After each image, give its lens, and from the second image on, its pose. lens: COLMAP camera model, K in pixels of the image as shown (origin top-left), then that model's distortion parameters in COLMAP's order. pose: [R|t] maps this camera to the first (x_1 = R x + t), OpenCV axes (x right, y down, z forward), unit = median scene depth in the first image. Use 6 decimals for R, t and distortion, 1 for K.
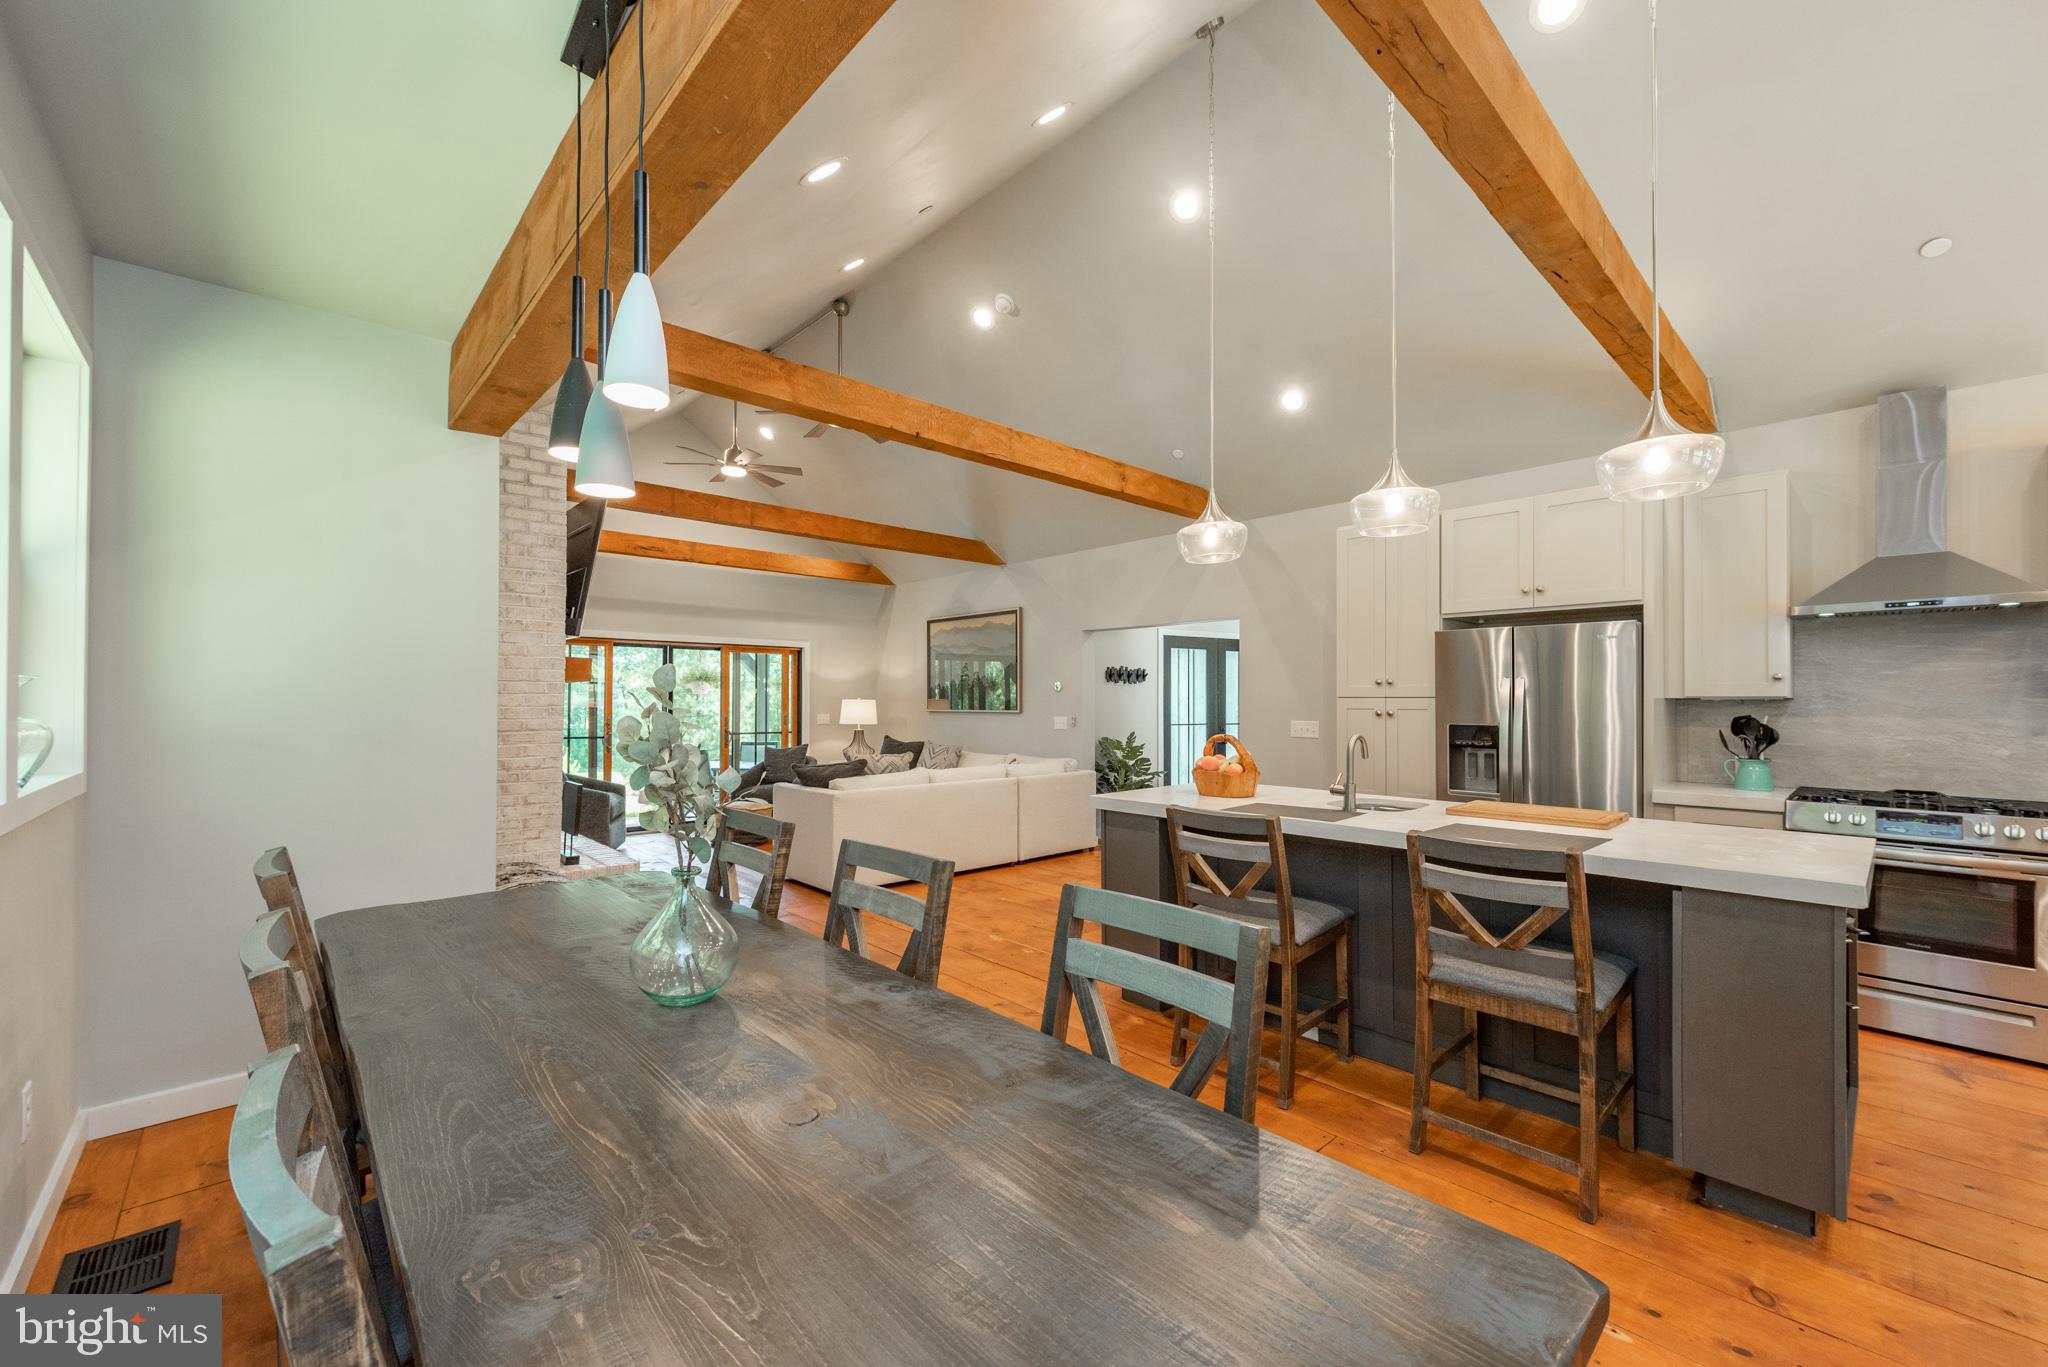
lens RADIAL K [[807.3, 0, 1024.0], [0, 807.3, 683.5], [0, 0, 1]] dist [0.002640, 0.000134]
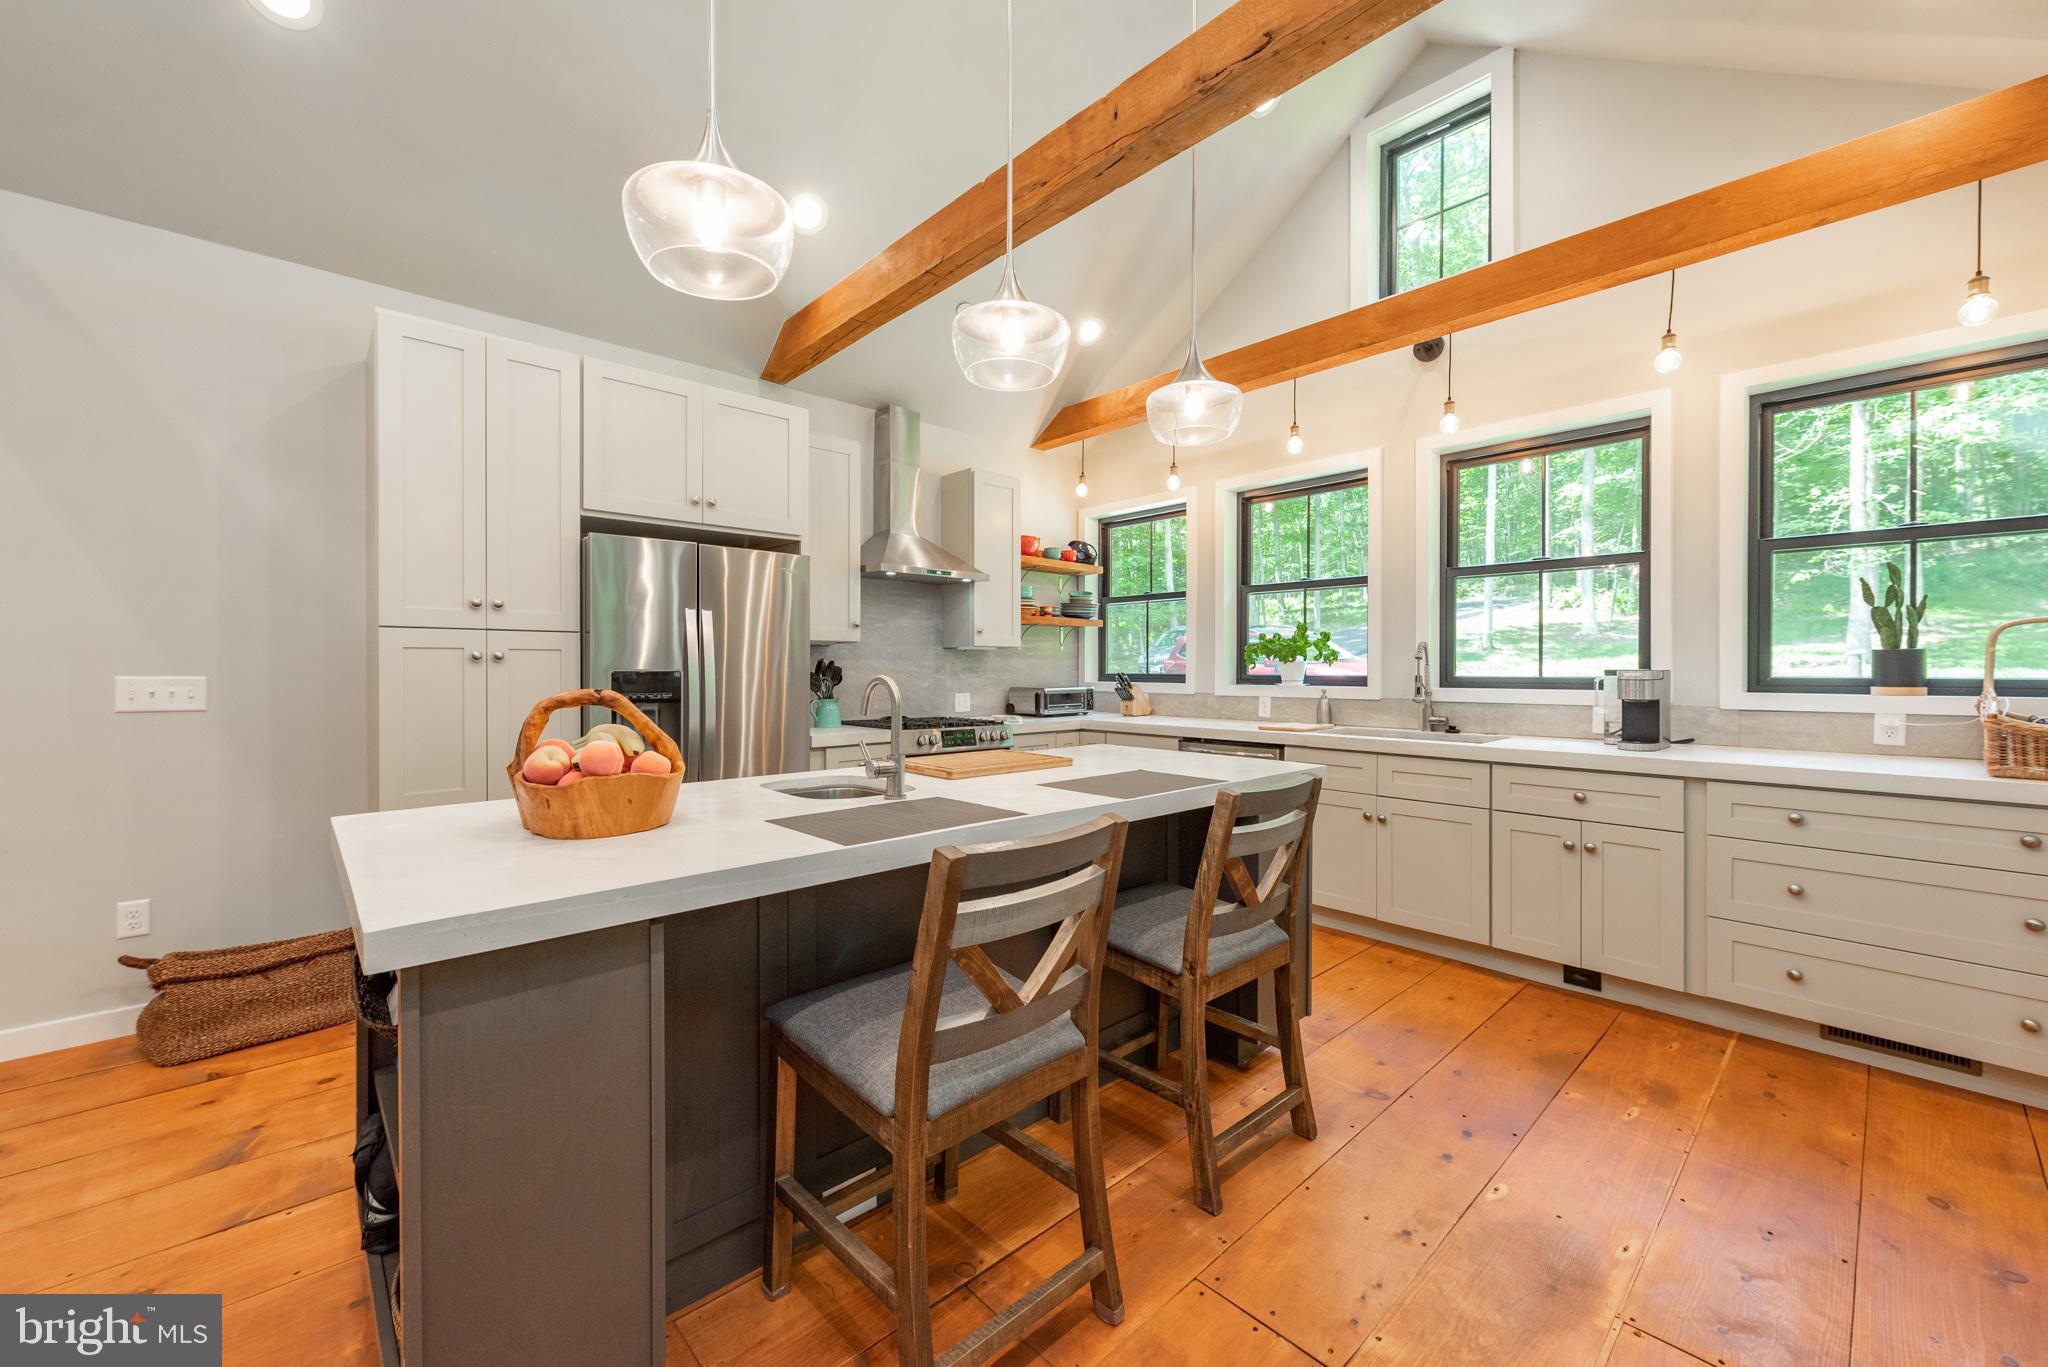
lens RADIAL K [[814.0, 0, 1006.3], [0, 814.0, 675.6], [0, 0, 1]] dist [0.001142, -0.000031]
pose [[0.029811, -0.011550, 0.999489, -0.086269], [-0.023706, 0.999644, 0.012259, 0.021161], [-0.999274, -0.024059, 0.029527, 0.356546]]
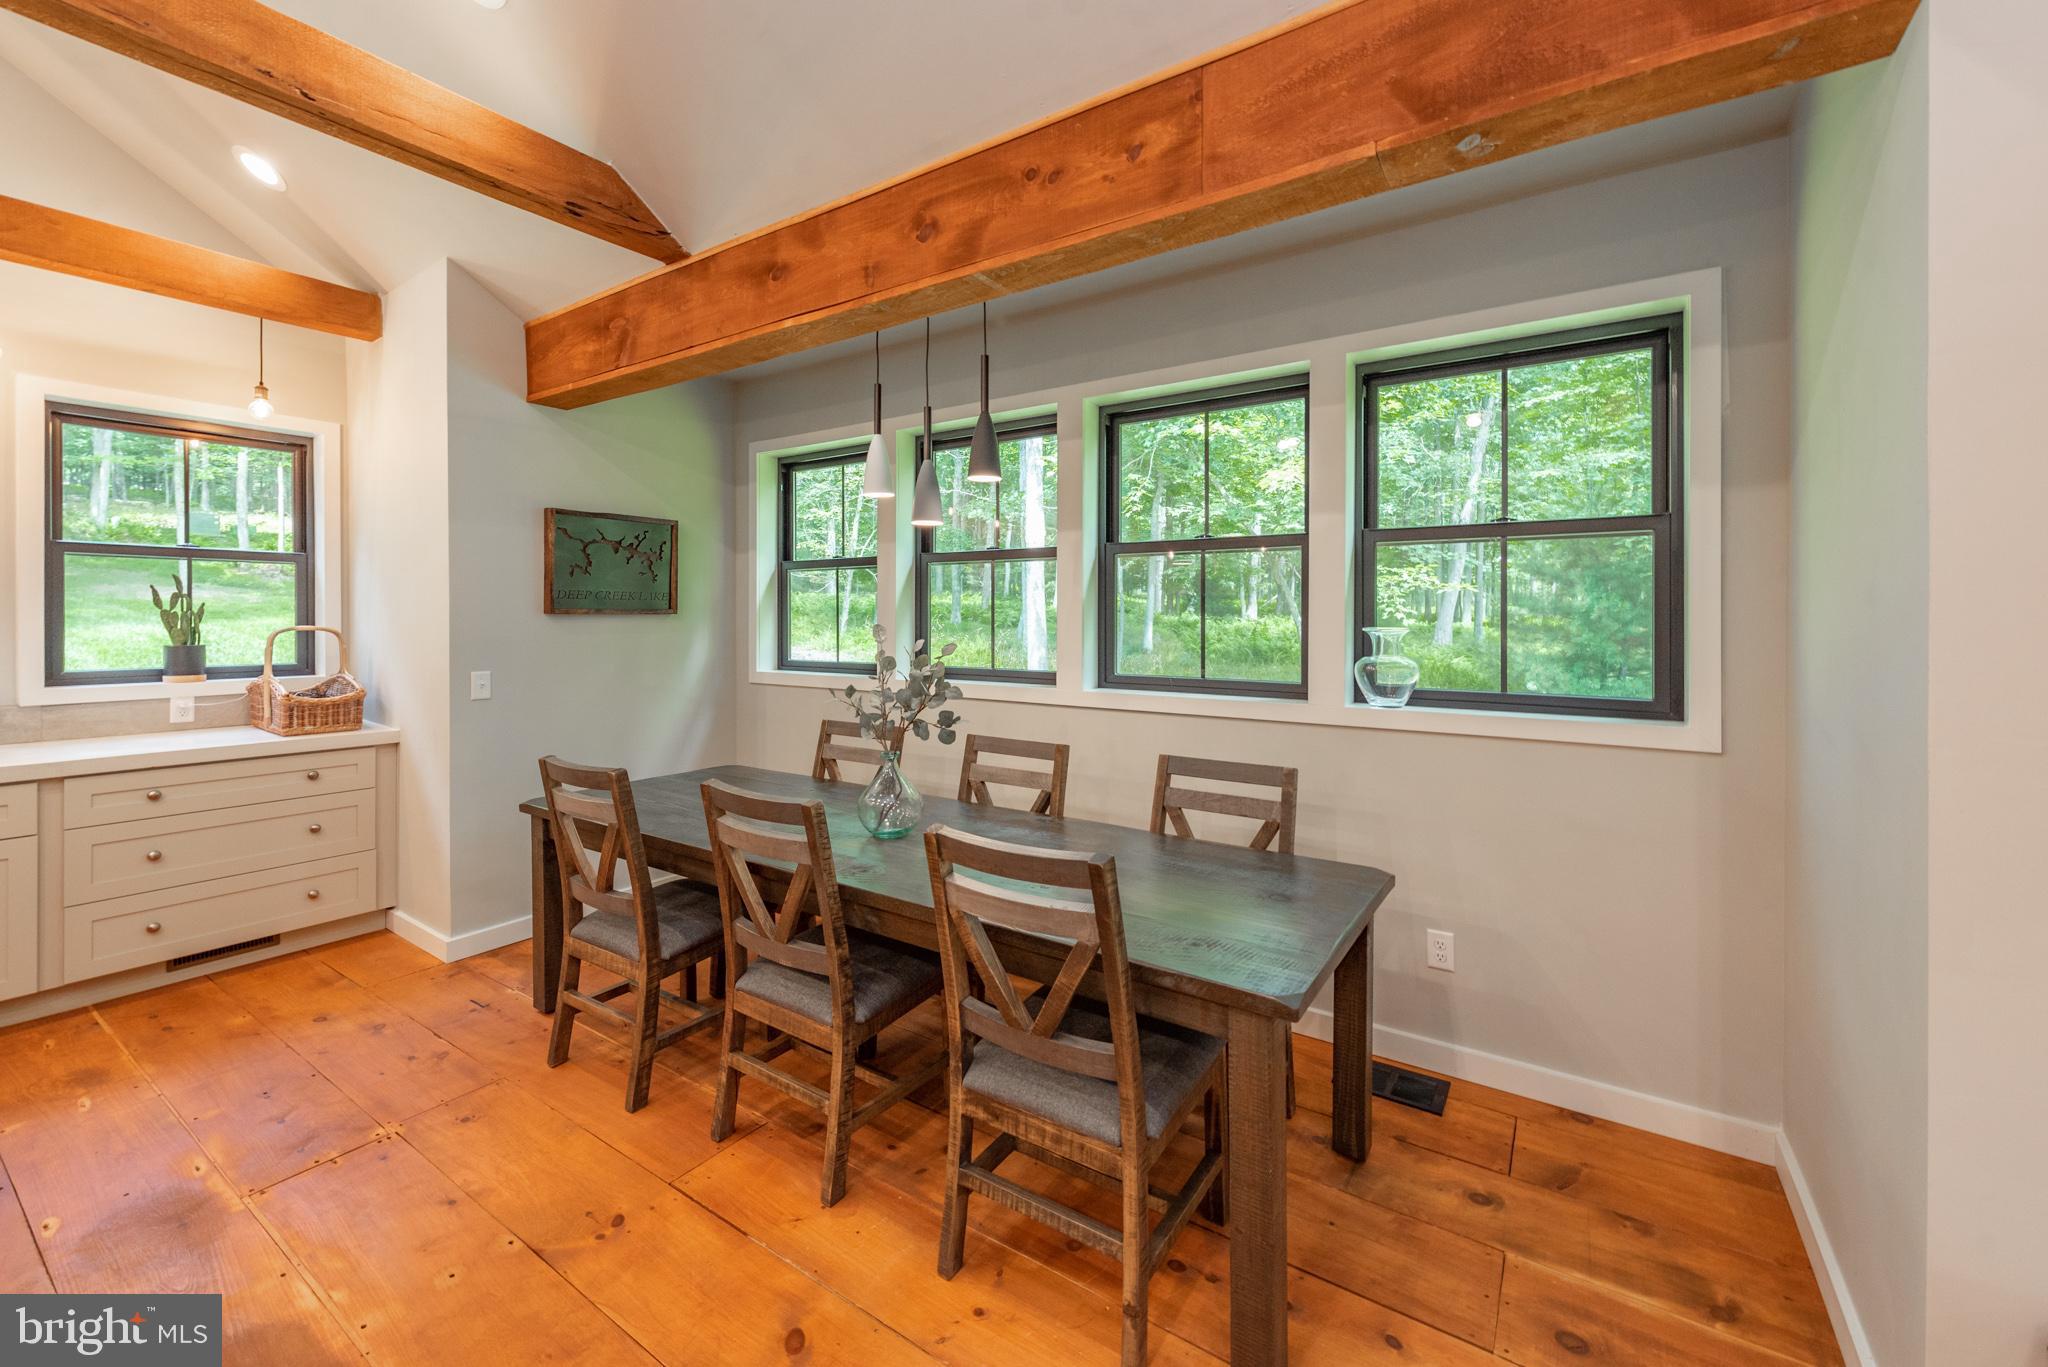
lens RADIAL K [[822.6, 0, 1018.3], [0, 822.6, 618.3], [0, 0, 1]] dist [0.003293, 0.000053]
pose [[-0.976487, -0.004228, -0.215533, -0.067522], [0.000176, 0.999792, -0.020408, -0.000340], [0.215575, -0.019966, -0.976283, 0.517023]]
